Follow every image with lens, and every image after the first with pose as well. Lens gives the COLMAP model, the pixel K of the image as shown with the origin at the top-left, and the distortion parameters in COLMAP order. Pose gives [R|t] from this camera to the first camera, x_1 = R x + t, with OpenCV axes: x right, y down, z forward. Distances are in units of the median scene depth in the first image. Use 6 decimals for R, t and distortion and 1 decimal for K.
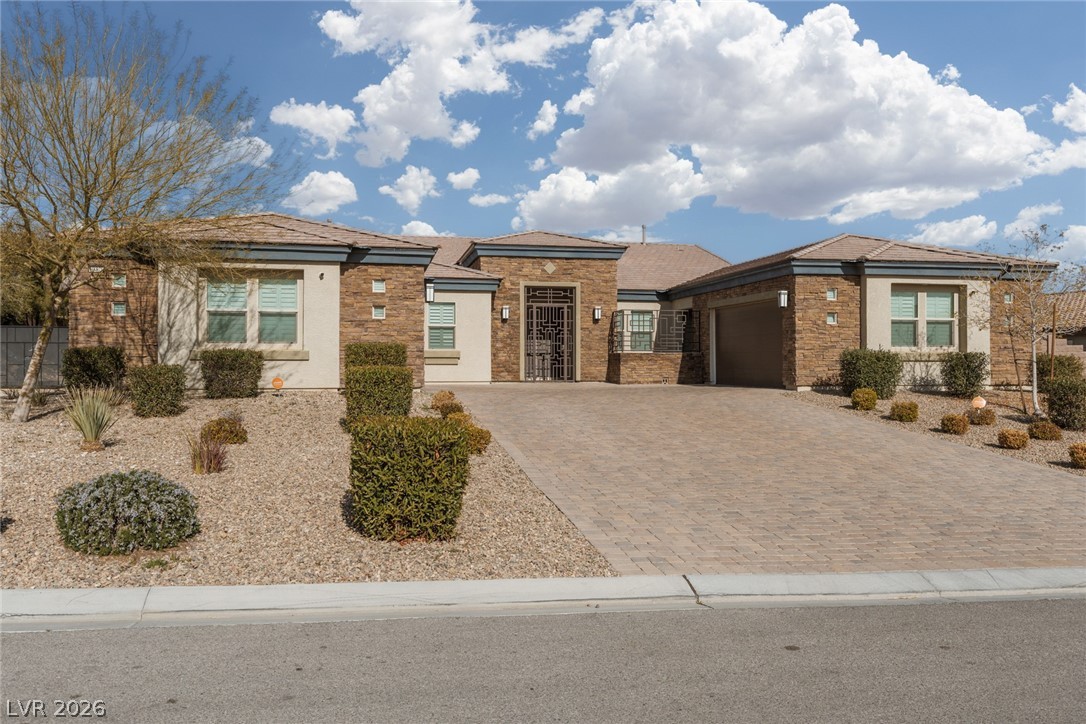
lens RADIAL K [[840.4, 0, 552.7], [0, 840.4, 365.1], [0, 0, 1]] dist [-0.004709, 0.012185]
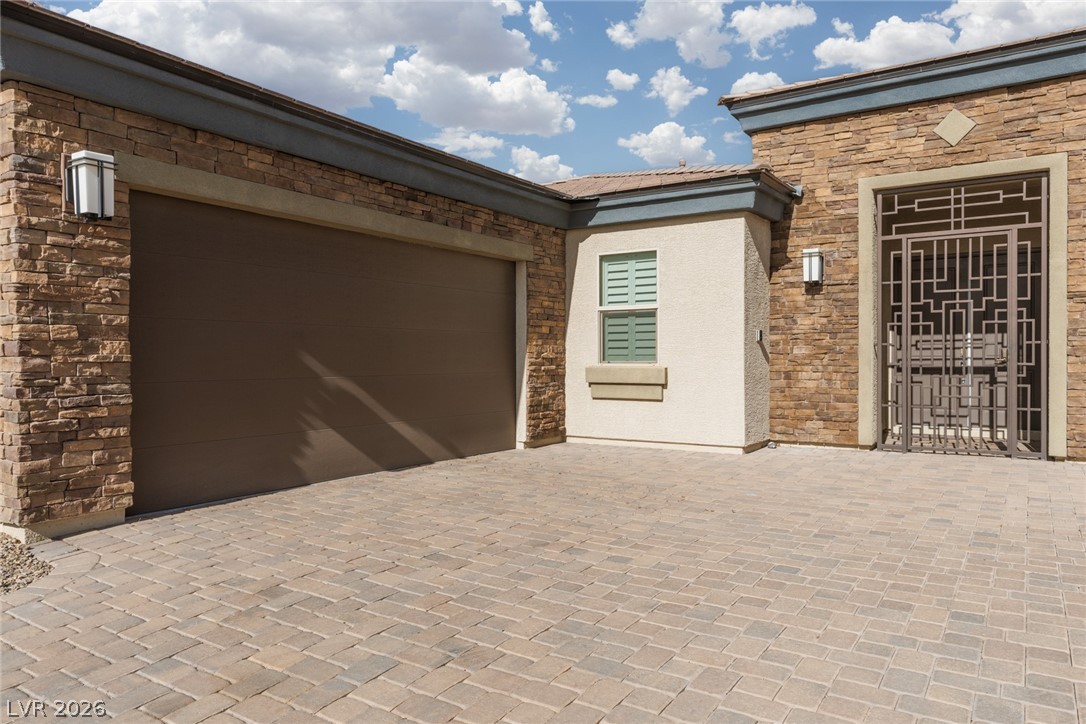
lens RADIAL K [[750.4, 0, 520.2], [0, 750.4, 364.0], [0, 0, 1]] dist [0.027748, -0.011570]
pose [[0.704500, 0.001615, -0.709702, 0.097054], [0.002237, 0.999987, 0.004496, -0.020195], [0.709700, -0.004755, 0.704488, 0.681703]]
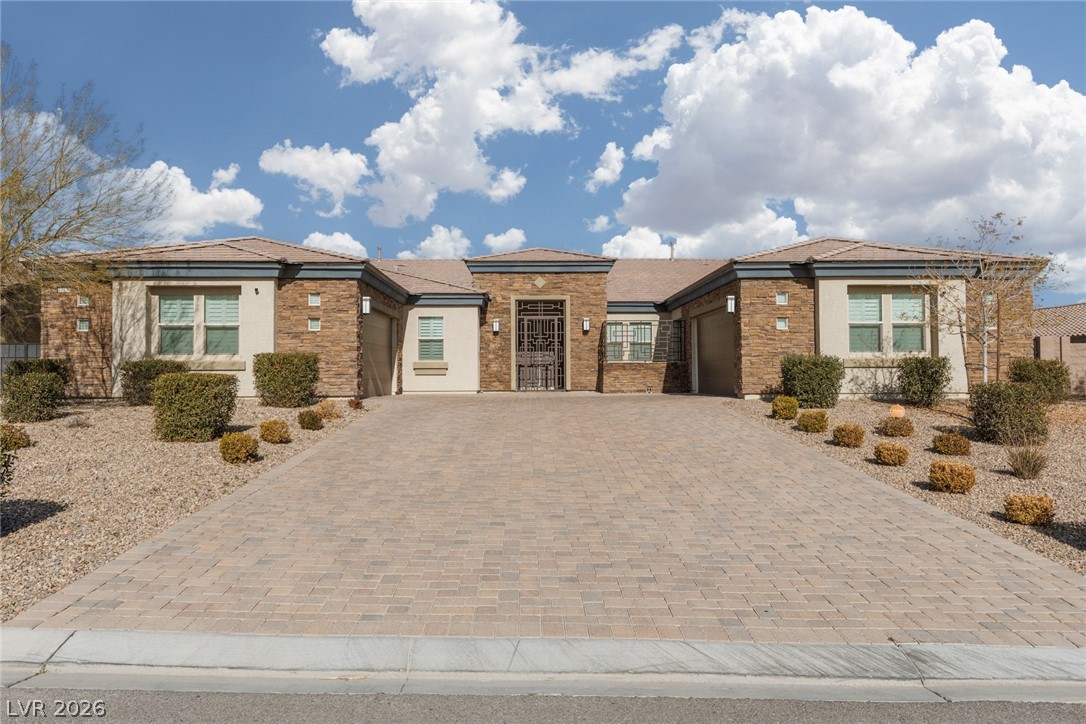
lens RADIAL K [[744.9, 0, 543.7], [0, 744.9, 361.6], [0, 0, 1]] dist [-0.003706, -0.007247]
pose [[0.984658, -0.009349, -0.174245, 0.169210], [0.005417, 0.999720, -0.023026, 0.004588], [0.174411, 0.021729, 0.984433, 0.096272]]
